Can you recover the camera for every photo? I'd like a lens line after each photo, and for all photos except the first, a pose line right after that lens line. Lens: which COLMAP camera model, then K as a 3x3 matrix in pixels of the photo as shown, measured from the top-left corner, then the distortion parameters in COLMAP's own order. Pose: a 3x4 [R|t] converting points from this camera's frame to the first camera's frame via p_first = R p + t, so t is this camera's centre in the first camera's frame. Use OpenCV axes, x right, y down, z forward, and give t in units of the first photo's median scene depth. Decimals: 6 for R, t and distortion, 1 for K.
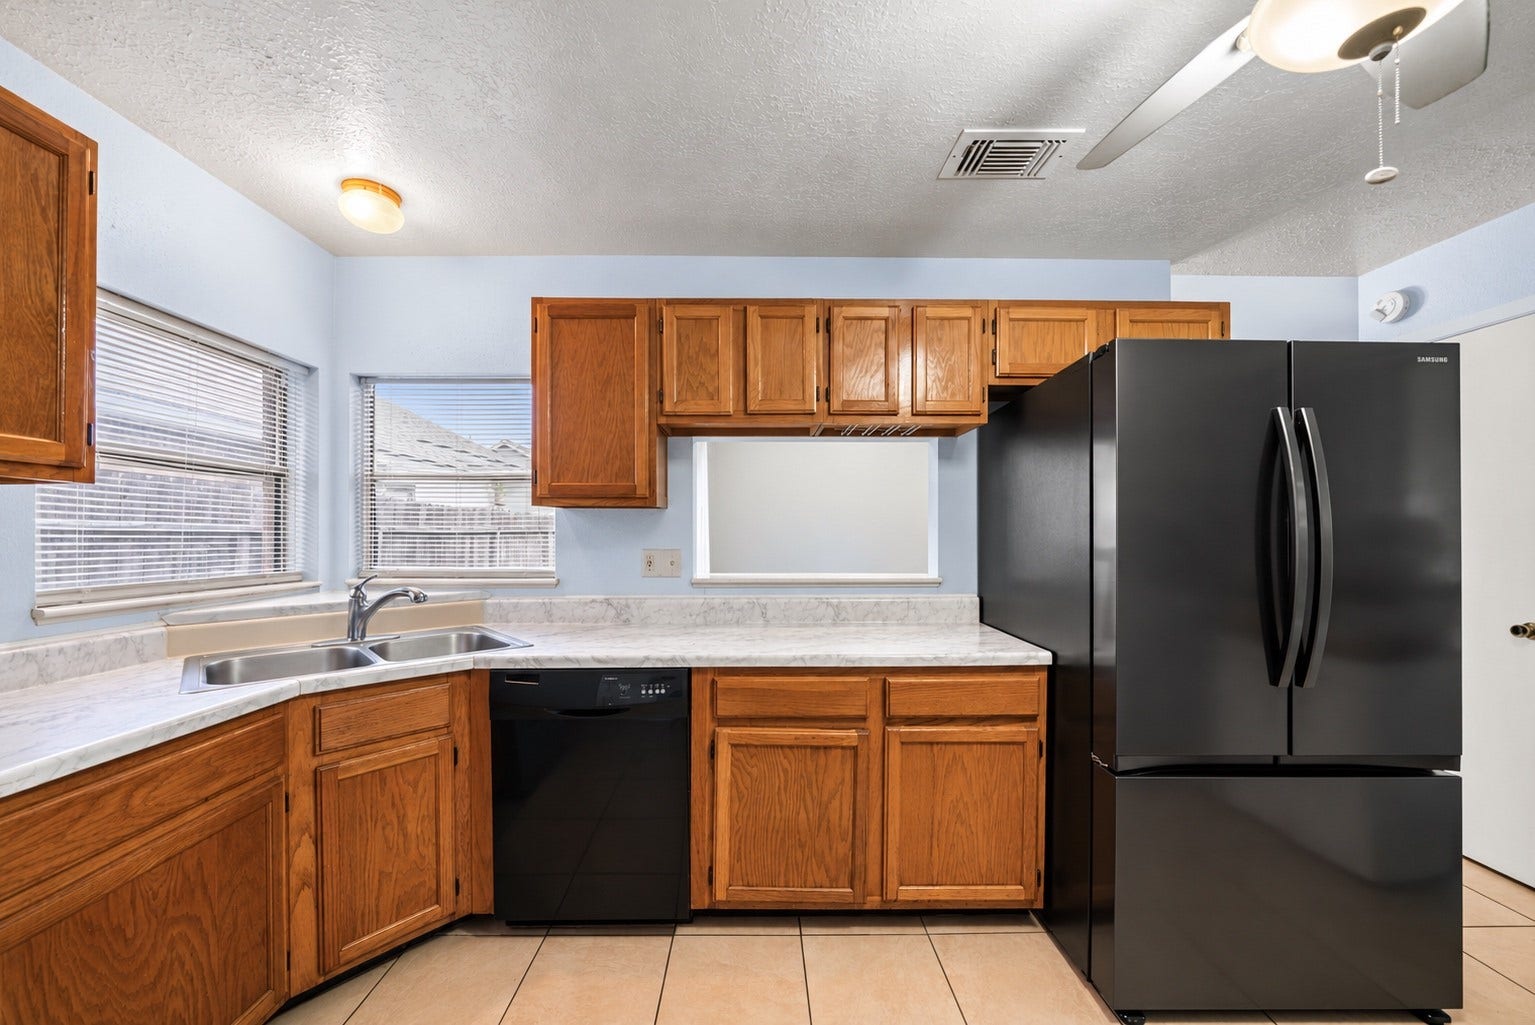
lens RADIAL K [[567.6, 0, 765.9], [0, 567.6, 535.1], [0, 0, 1]] dist [0.000677, 0.000338]
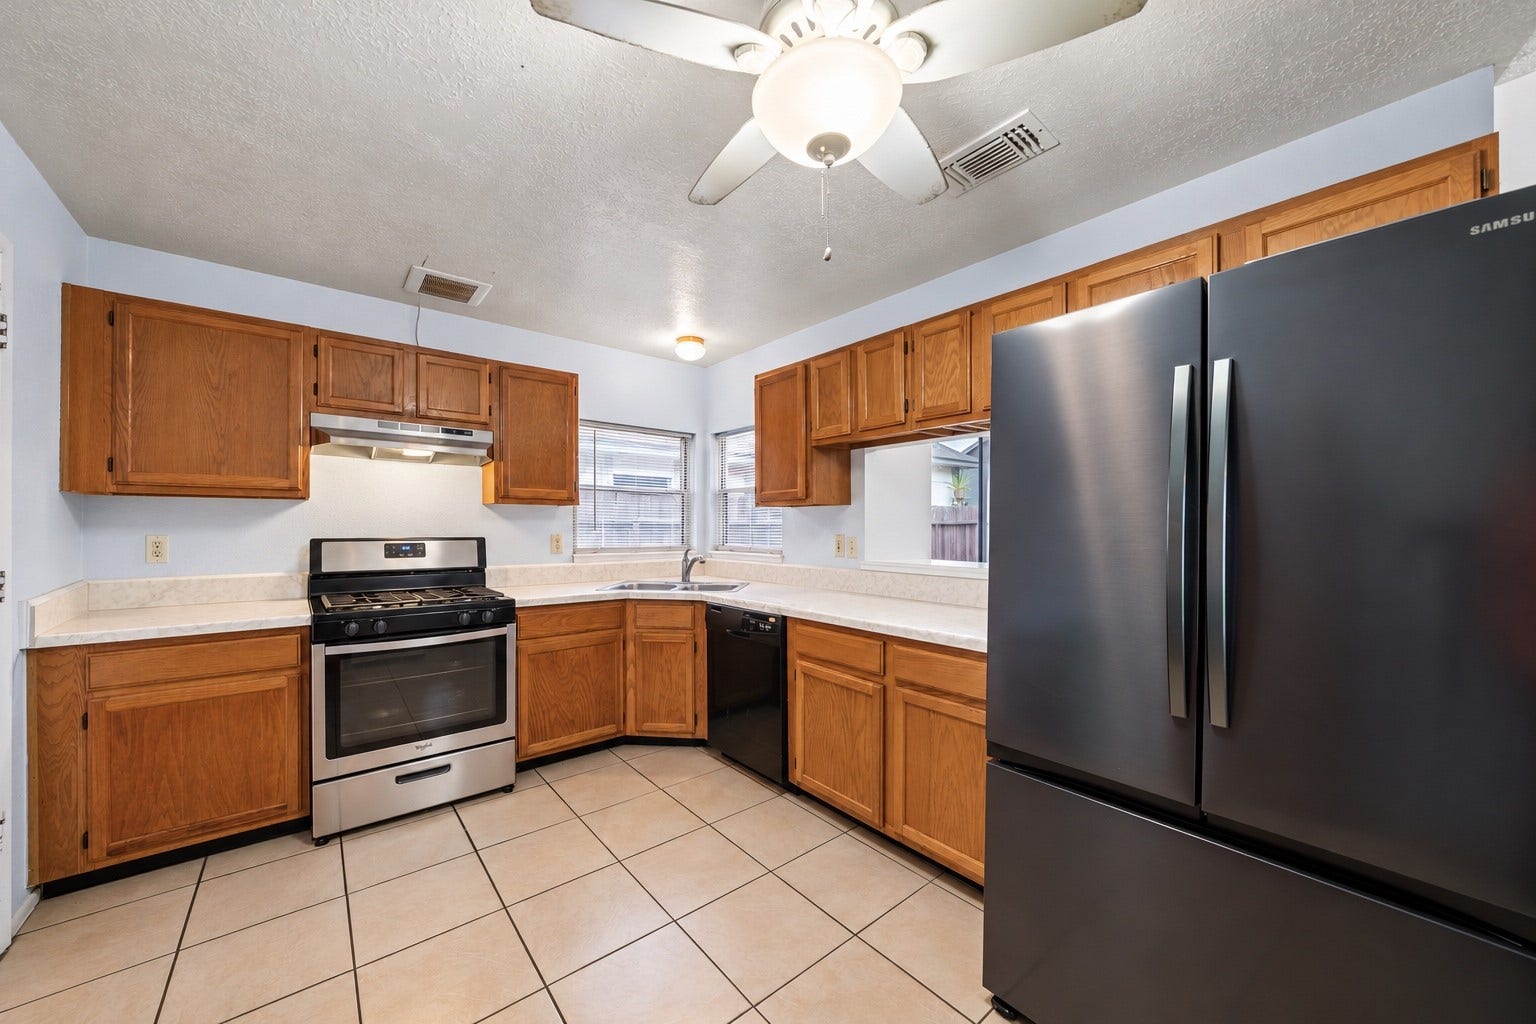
lens RADIAL K [[549.2, 0, 725.3], [0, 549.2, 522.7], [0, 0, 1]] dist [0.000938, 0.000027]
pose [[0.599803, -0.002470, -0.800144, 0.869180], [-0.003737, 0.999976, -0.005889, 0.002072], [0.800139, 0.006523, 0.599779, 0.018777]]
